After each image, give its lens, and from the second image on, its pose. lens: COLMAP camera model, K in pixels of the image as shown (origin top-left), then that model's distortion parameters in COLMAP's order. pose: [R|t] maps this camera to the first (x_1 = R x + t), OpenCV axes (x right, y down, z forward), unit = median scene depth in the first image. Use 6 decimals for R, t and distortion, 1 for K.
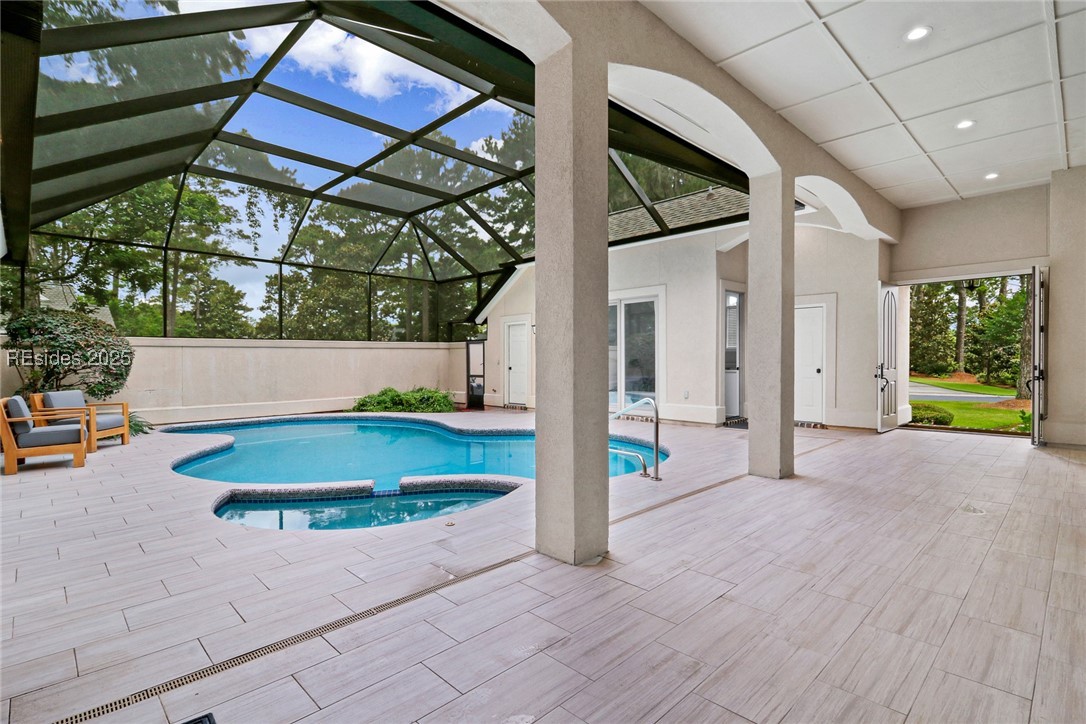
lens RADIAL K [[524.6, 0, 542.5], [0, 524.6, 364.6], [0, 0, 1]] dist [0.016264, -0.005764]
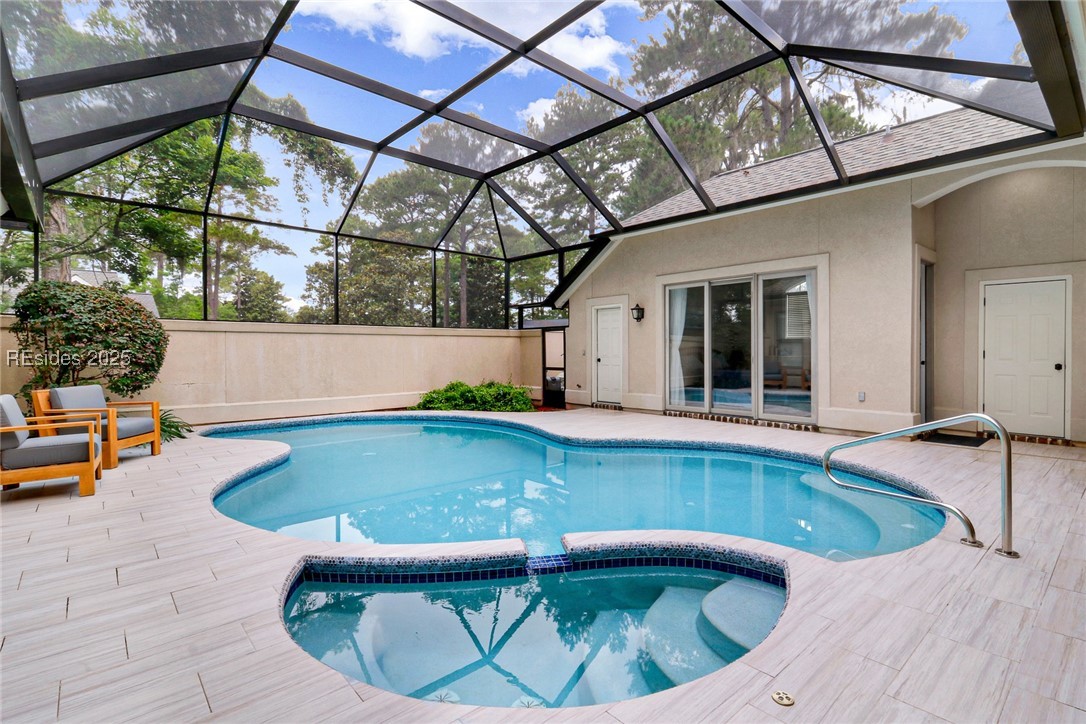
lens RADIAL K [[524.6, 0, 544.6], [0, 524.6, 361.1], [0, 0, 1]] dist [0.016264, -0.005764]
pose [[0.998581, 0.006642, -0.052837, -0.104138], [-0.006060, 0.999919, 0.011172, 0.000157], [0.052907, -0.010836, 0.998541, 0.150273]]
